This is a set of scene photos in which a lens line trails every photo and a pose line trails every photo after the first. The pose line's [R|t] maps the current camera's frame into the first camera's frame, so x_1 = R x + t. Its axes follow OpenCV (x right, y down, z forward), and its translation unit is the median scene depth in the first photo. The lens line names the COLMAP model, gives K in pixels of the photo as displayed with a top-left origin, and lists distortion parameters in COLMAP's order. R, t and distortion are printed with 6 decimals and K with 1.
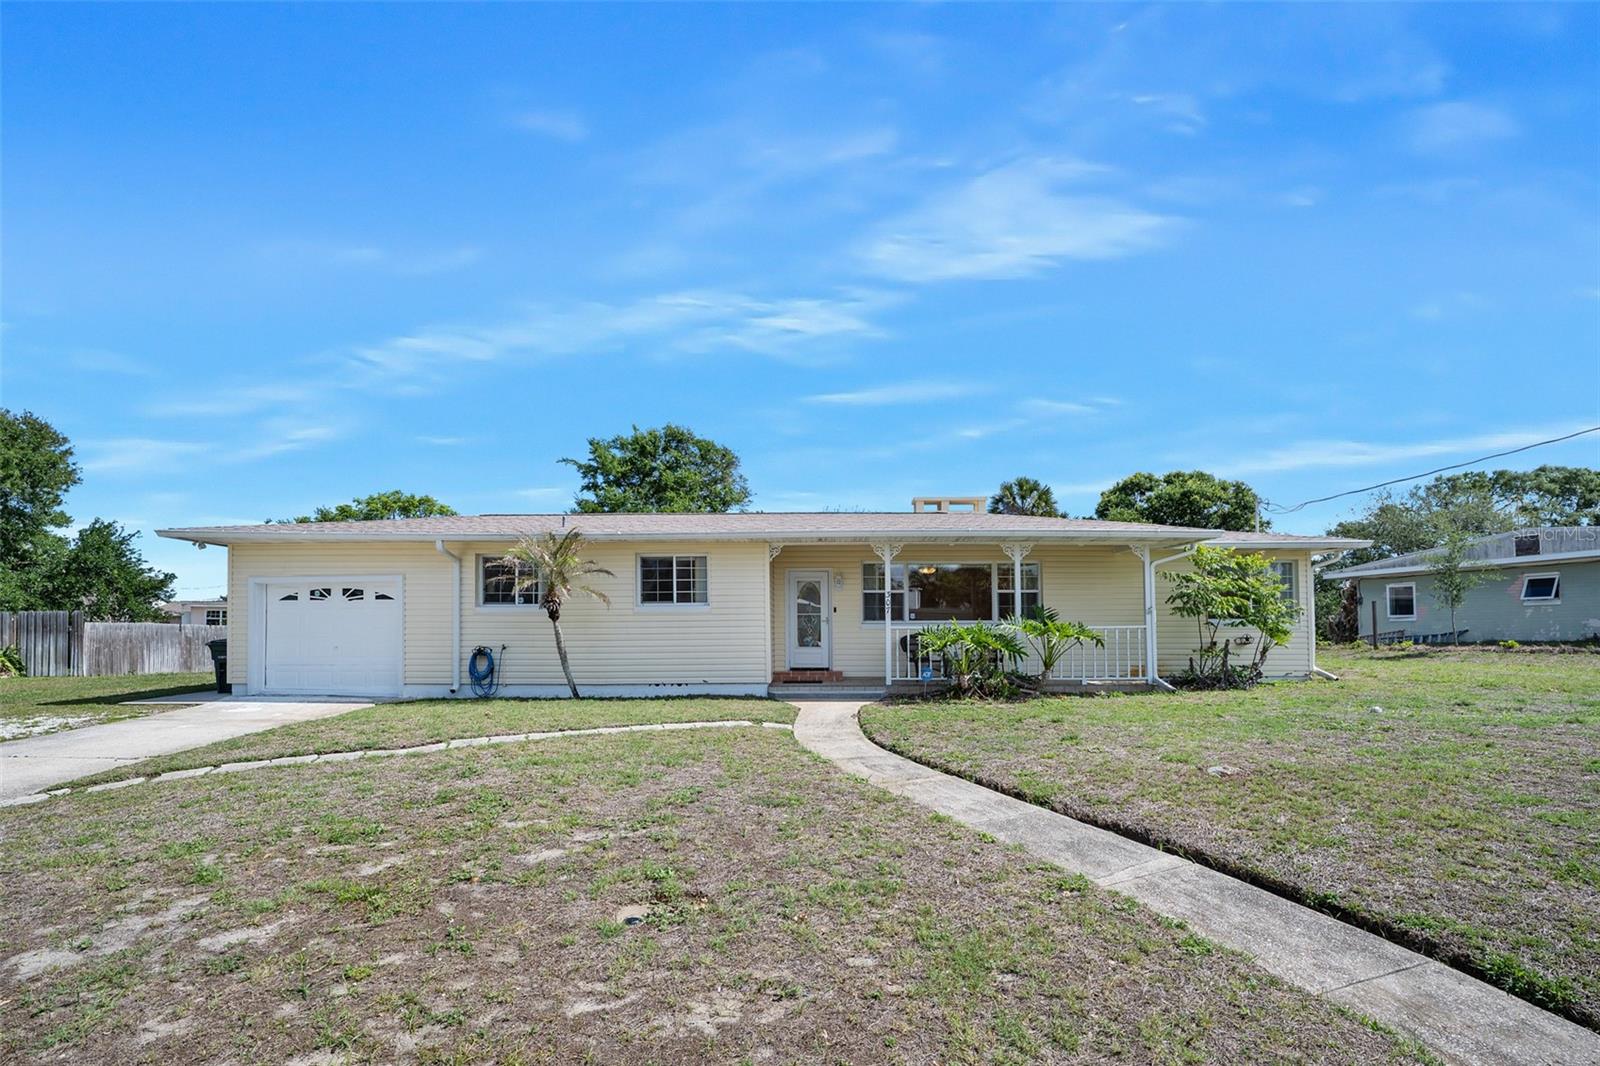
lens RADIAL K [[689.9, 0, 796.8], [0, 689.9, 624.5], [0, 0, 1]] dist [-0.011094, -0.000113]
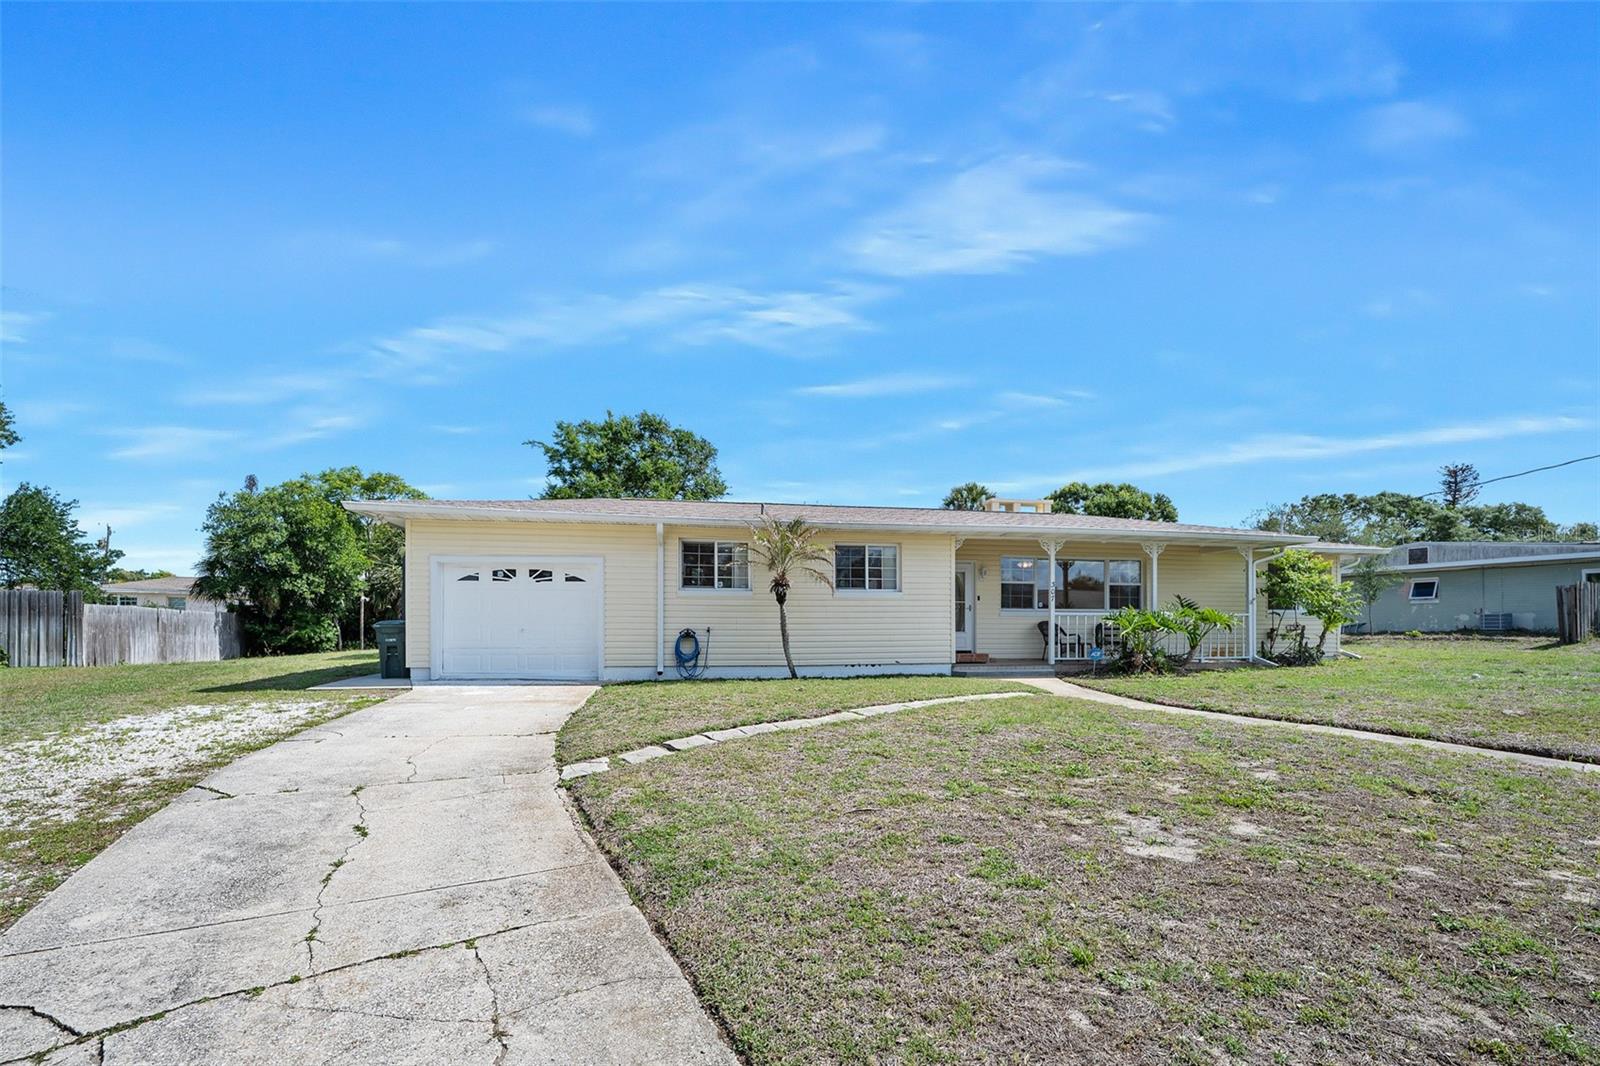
lens RADIAL K [[689.9, 0, 785.5], [0, 689.9, 621.2], [0, 0, 1]] dist [-0.011094, -0.000113]
pose [[0.981630, 0.006234, 0.190690, -0.334908], [-0.006624, 0.999977, 0.001411, 0.011665], [-0.190677, -0.002648, 0.981649, -0.019187]]
